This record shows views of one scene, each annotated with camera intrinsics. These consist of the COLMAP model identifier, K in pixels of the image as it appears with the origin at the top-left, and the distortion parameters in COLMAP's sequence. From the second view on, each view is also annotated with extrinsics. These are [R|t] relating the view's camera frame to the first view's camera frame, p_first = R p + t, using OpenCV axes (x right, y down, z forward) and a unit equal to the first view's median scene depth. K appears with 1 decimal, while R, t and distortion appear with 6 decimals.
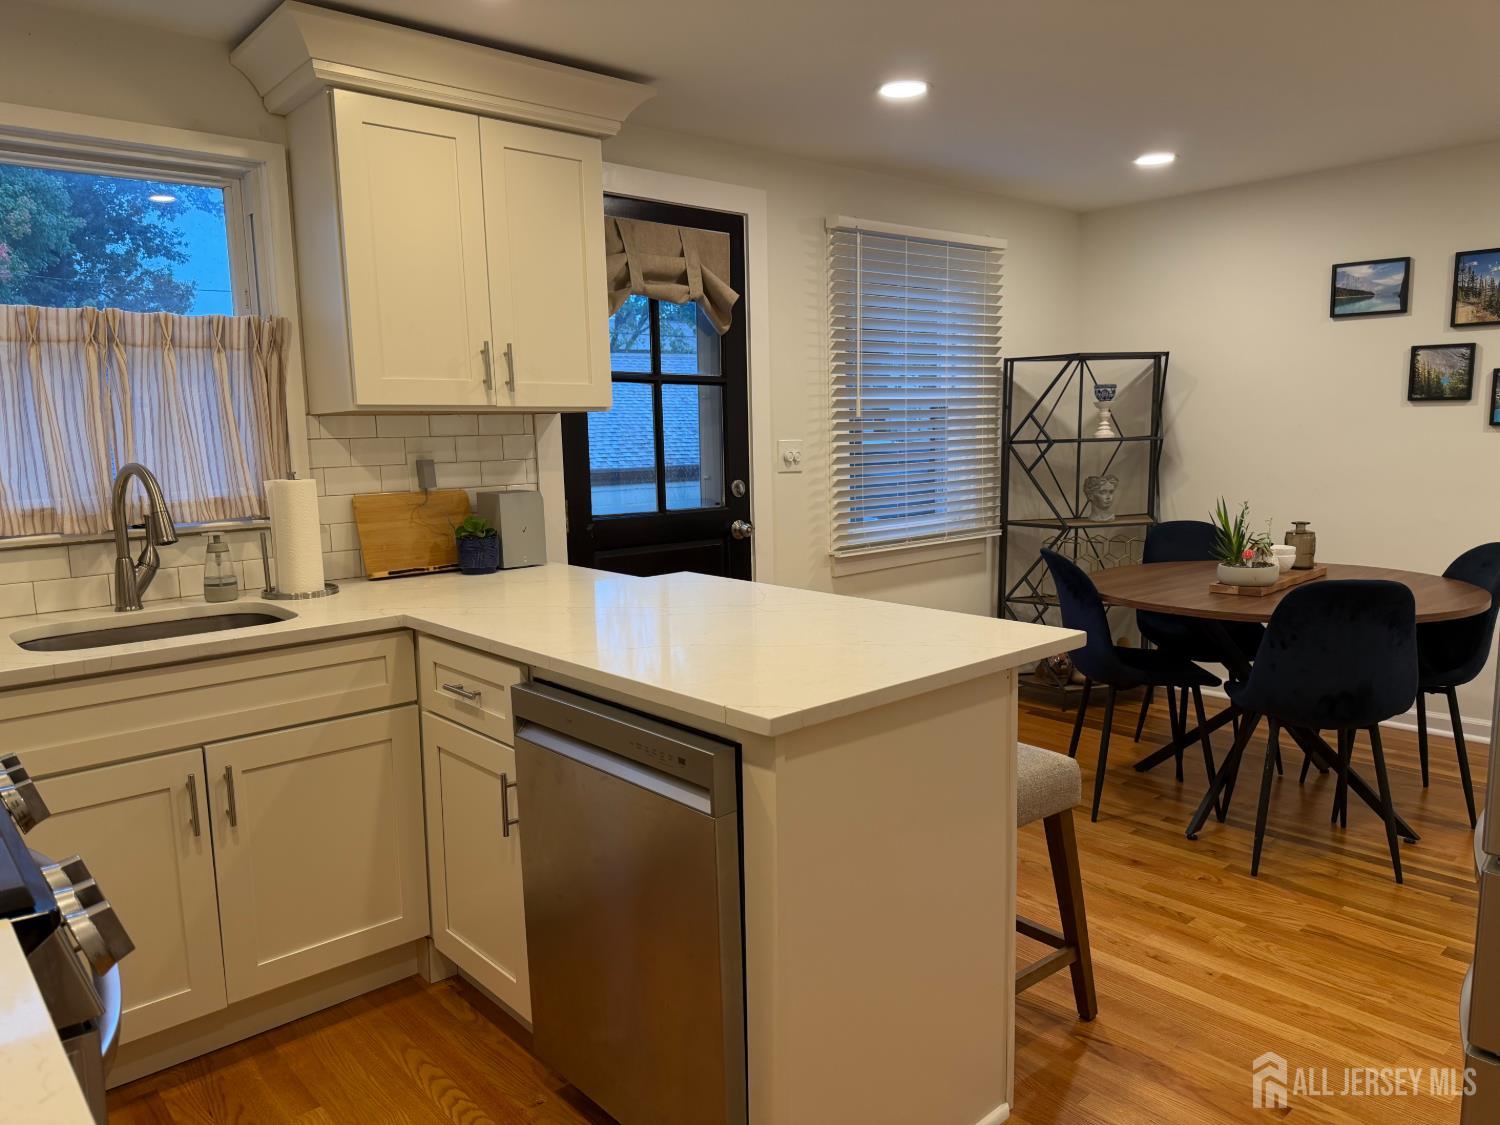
lens RADIAL K [[1055.2, 0, 749.2], [0, 1055.2, 570.7], [0, 0, 1]] dist [0.069976, -0.091154]
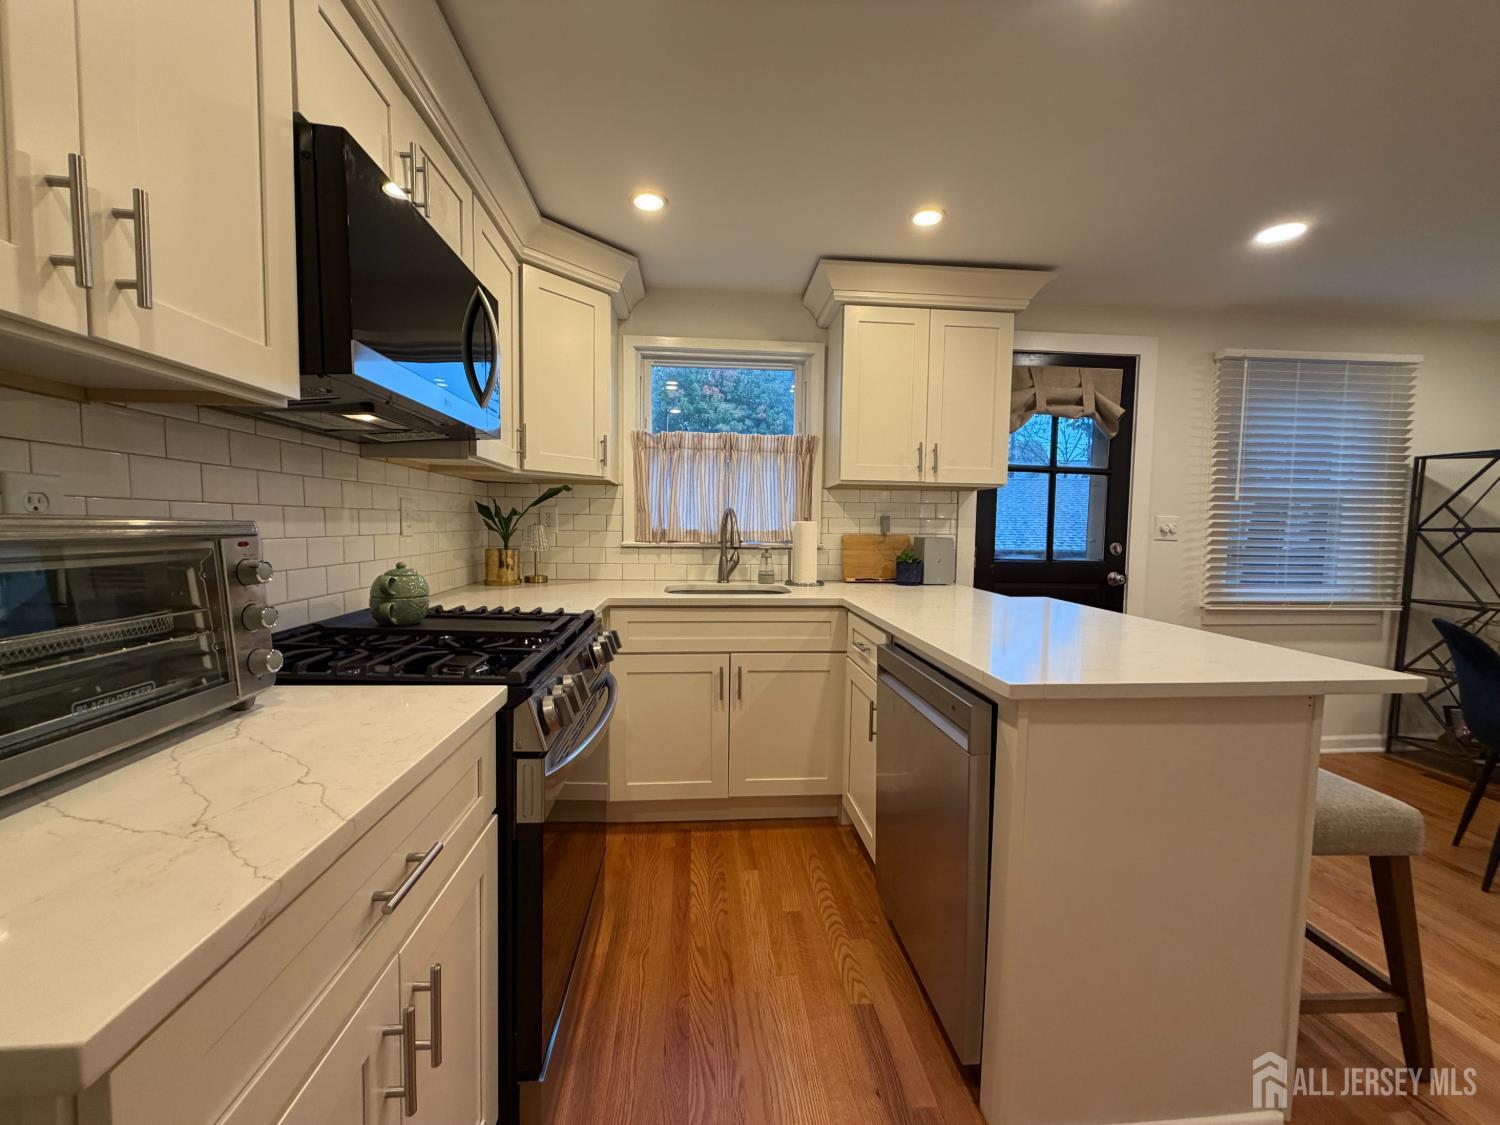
lens RADIAL K [[599.6, 0, 746.3], [0, 599.6, 561.8], [0, 0, 1]] dist [-0.001602, -0.000073]
pose [[0.798481, 0.068917, -0.598062, 0.073201], [-0.112899, 0.992943, -0.036313, 0.021653], [0.591338, 0.096516, 0.800627, 0.086425]]
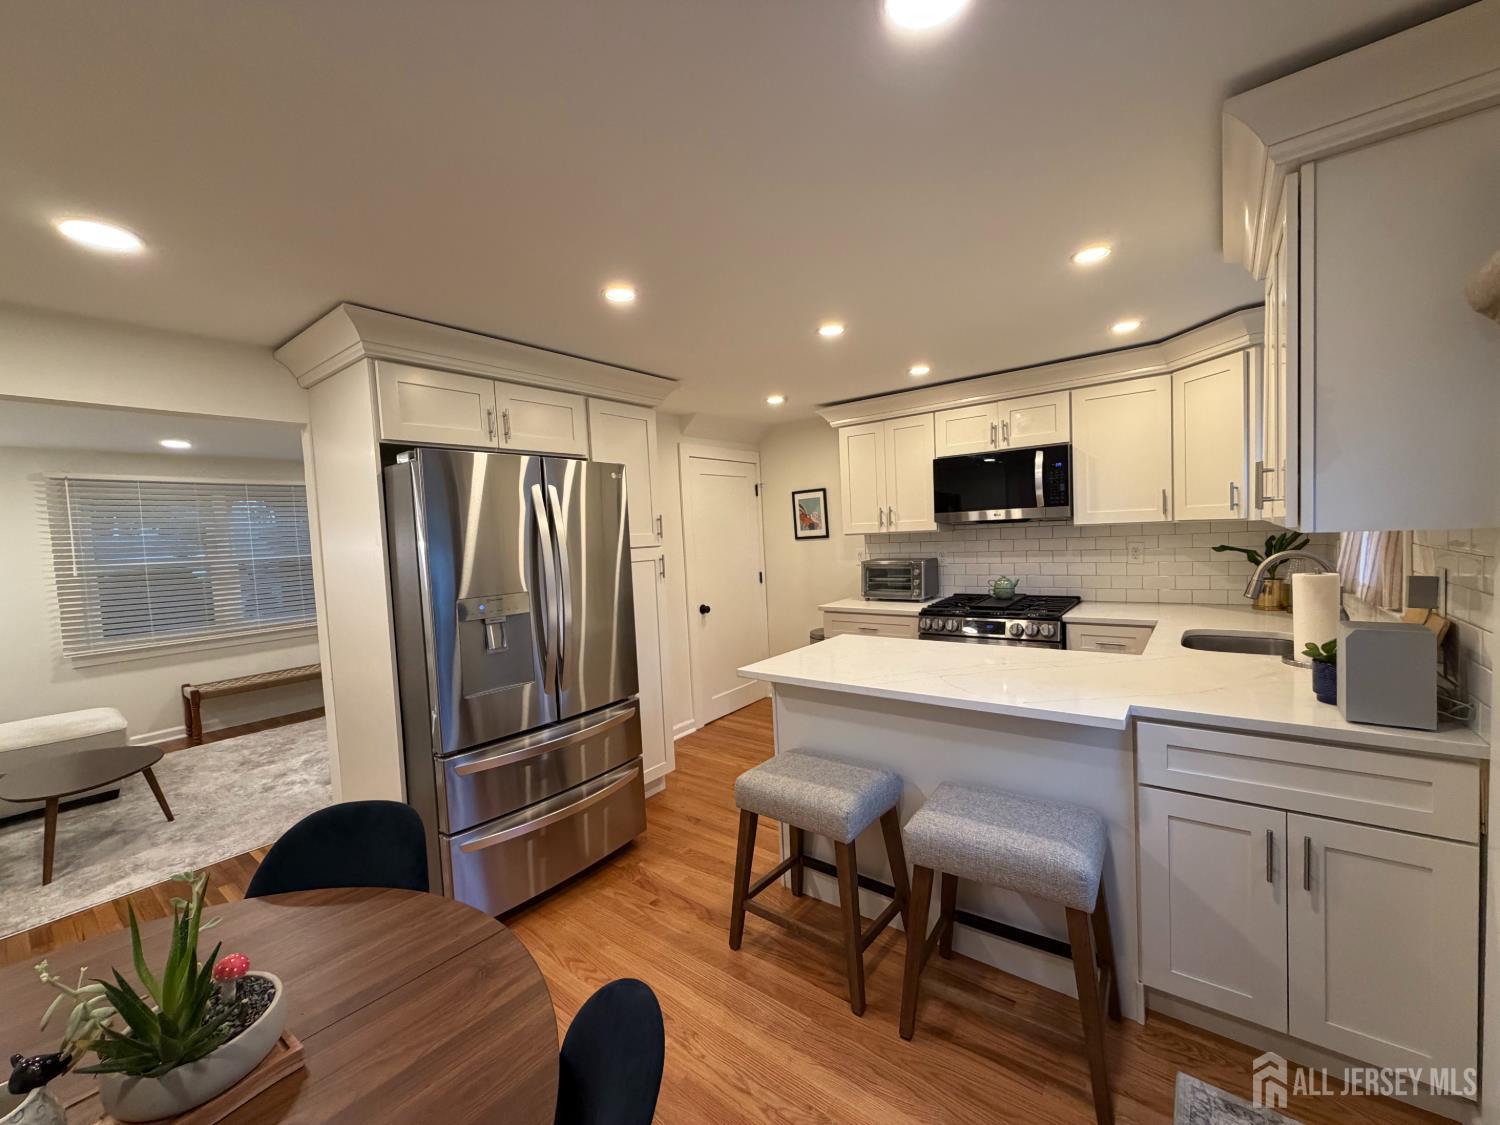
lens RADIAL K [[600.3, 0, 744.3], [0, 600.3, 561.2], [0, 0, 1]] dist [-0.000034, 0.000068]
pose [[-0.983579, 0.079359, -0.162095, 0.242097], [0.048322, 0.981144, 0.187140, -0.181541], [0.173890, 0.176234, -0.968867, 1.070351]]
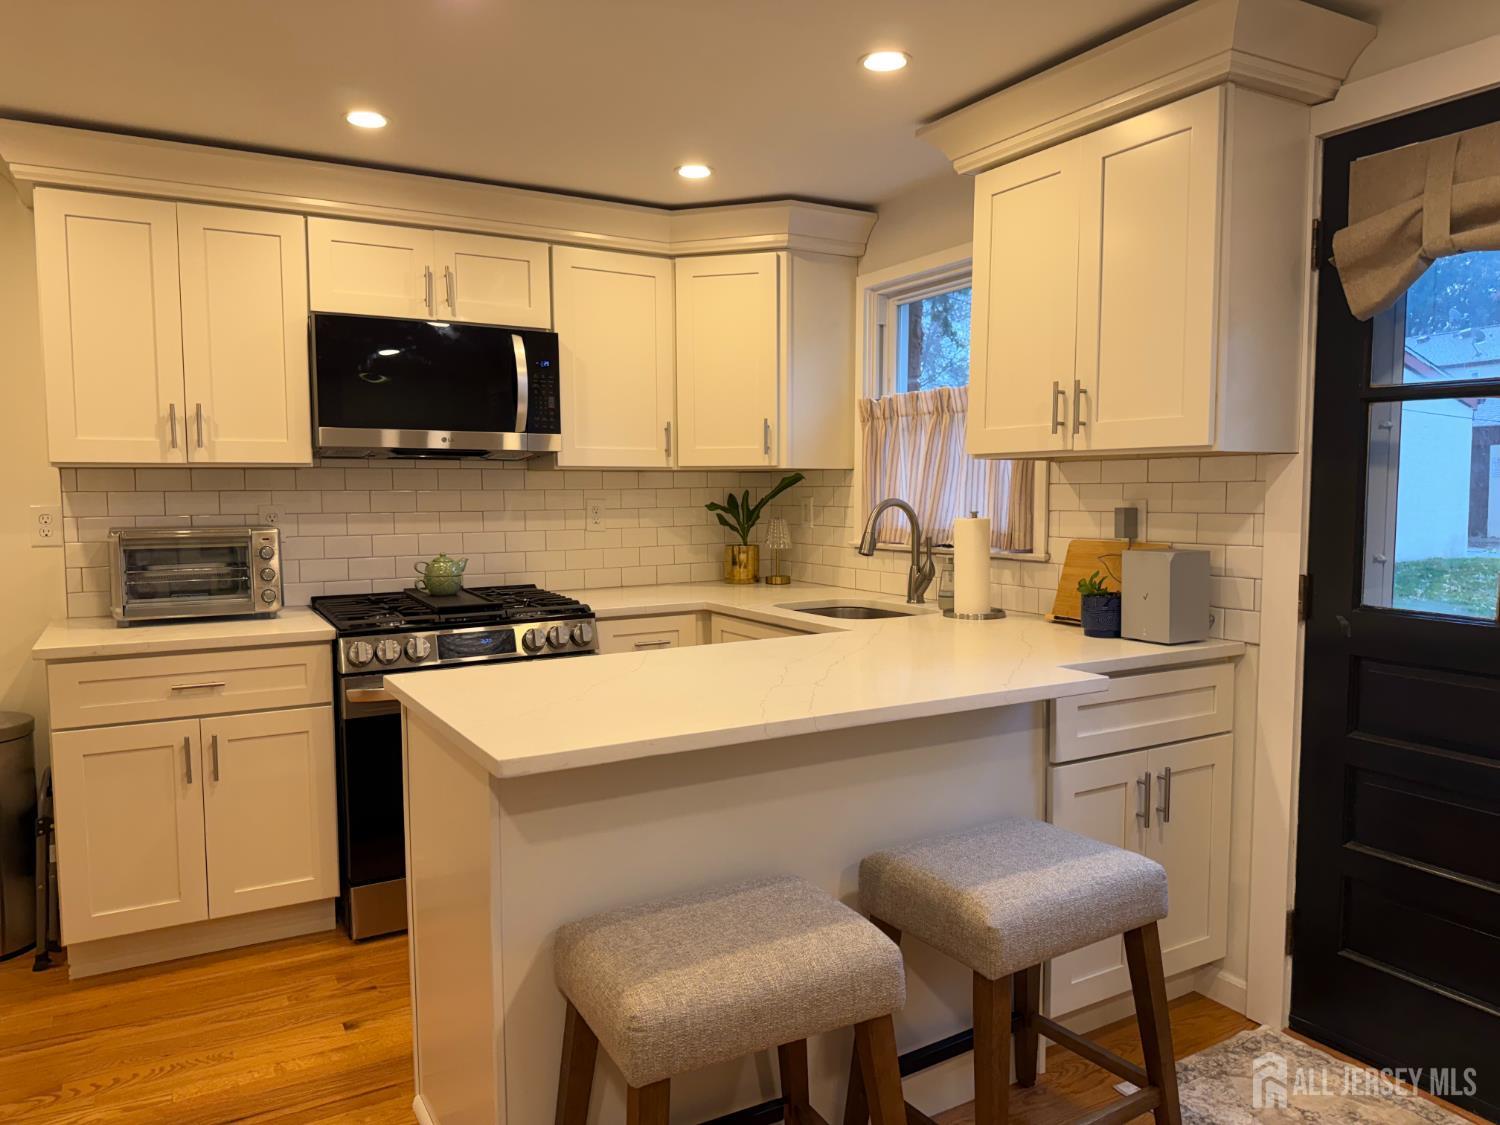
lens RADIAL K [[1055.2, 0, 749.2], [0, 1055.2, 570.7], [0, 0, 1]] dist [0.069976, -0.091154]
pose [[-0.217431, 0.100932, -0.970843, 0.516717], [-0.123362, 0.983822, 0.129909, -0.101179], [0.968249, 0.148012, -0.201462, 0.682322]]
